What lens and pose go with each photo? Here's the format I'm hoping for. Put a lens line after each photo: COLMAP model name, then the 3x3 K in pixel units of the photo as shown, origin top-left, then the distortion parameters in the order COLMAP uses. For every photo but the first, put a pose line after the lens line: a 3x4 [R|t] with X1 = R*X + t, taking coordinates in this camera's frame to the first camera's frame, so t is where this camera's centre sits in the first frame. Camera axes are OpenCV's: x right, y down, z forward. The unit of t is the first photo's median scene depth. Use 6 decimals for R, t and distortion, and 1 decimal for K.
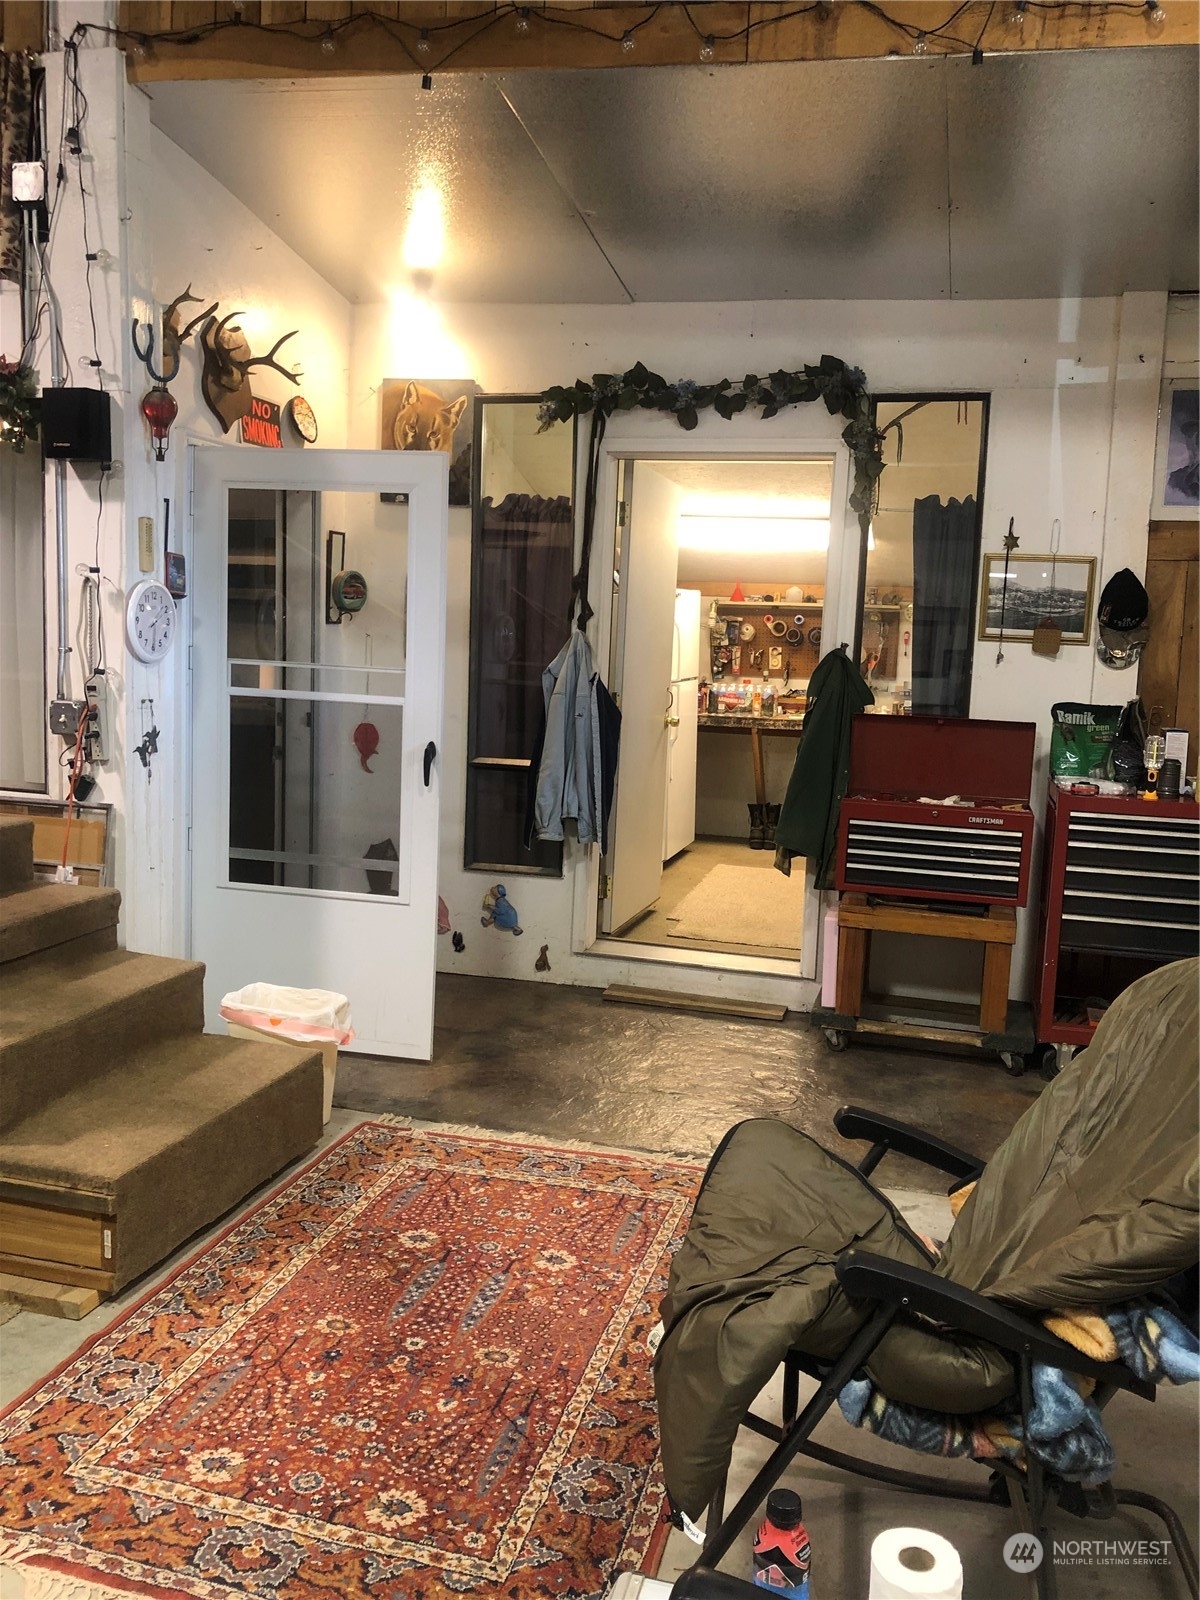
lens RADIAL K [[1303.3, 0, 631.5], [0, 1303.3, 804.7], [0, 0, 1]] dist [0.009207, -0.008005]
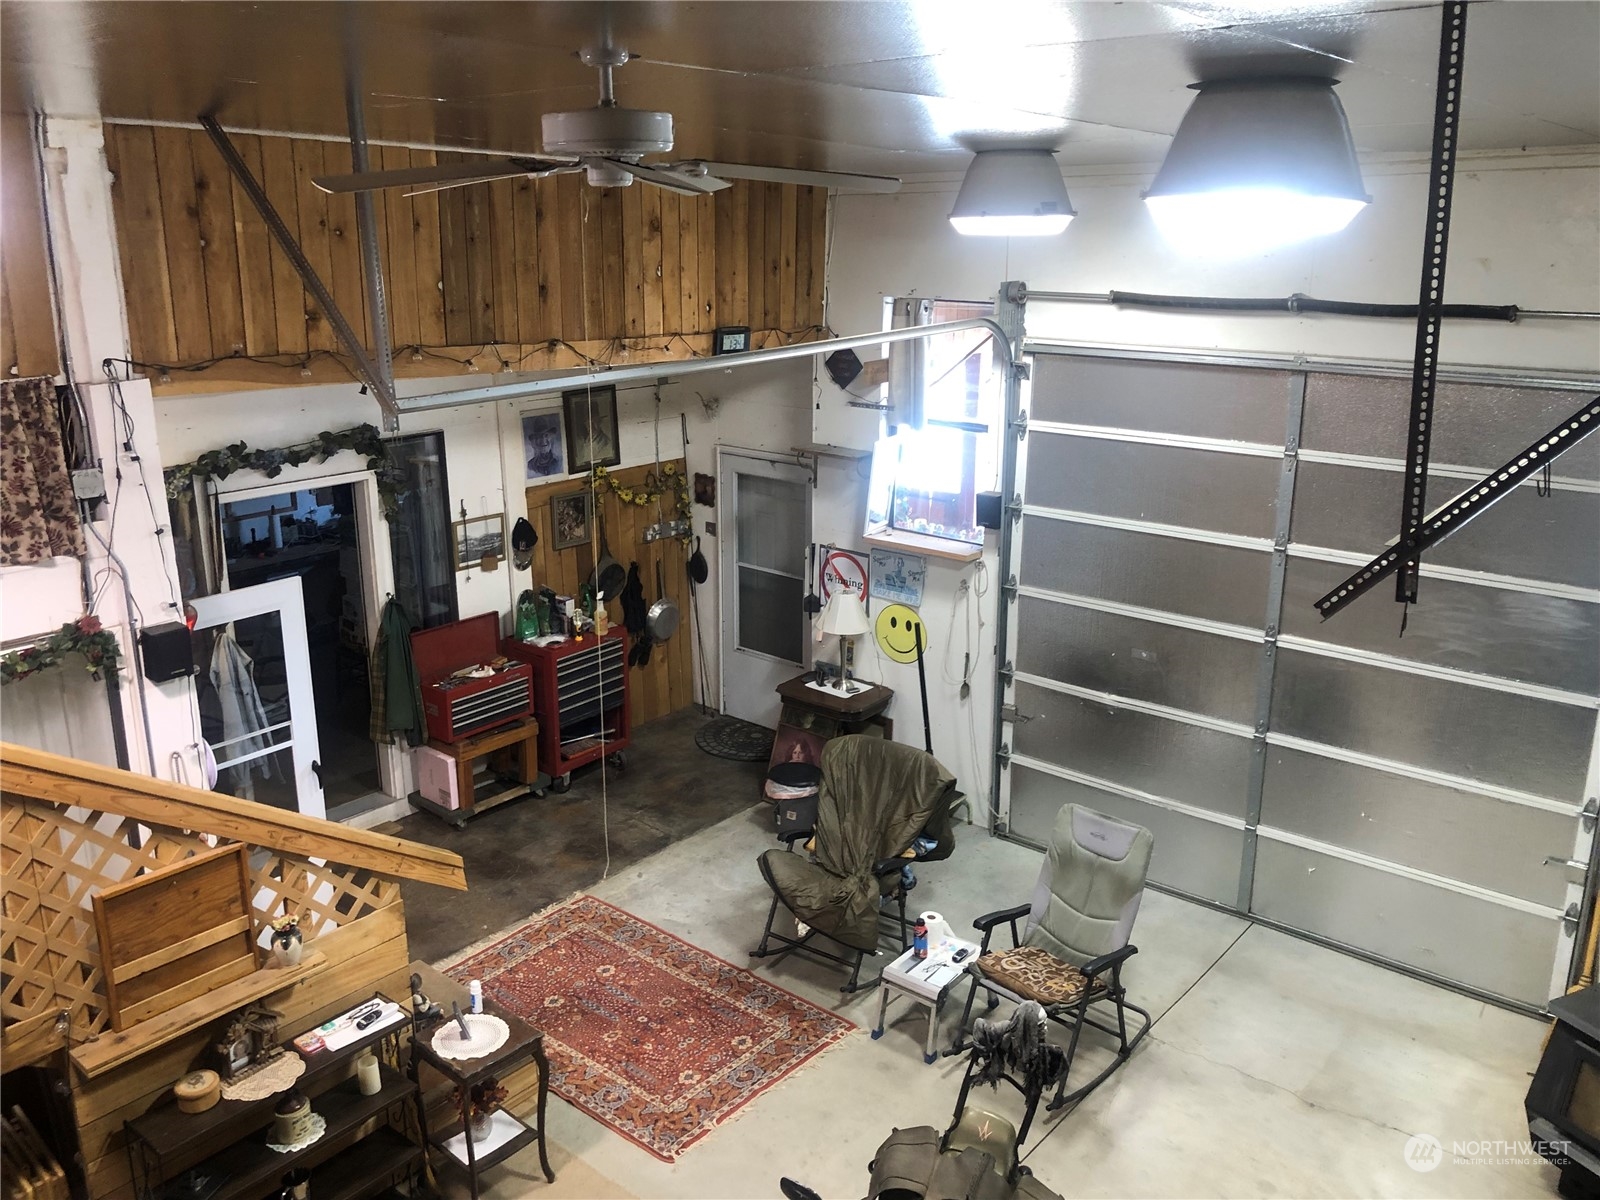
lens RADIAL K [[1303.3, 0, 800.0], [0, 1303.3, 600.0], [0, 0, 1]] dist [0.009207, -0.008005]
pose [[0.414922, -0.294055, 0.861029, -1.079243], [0.126113, 0.955787, 0.265644, -0.514688], [-0.901074, -0.001635, 0.433661, -0.141212]]
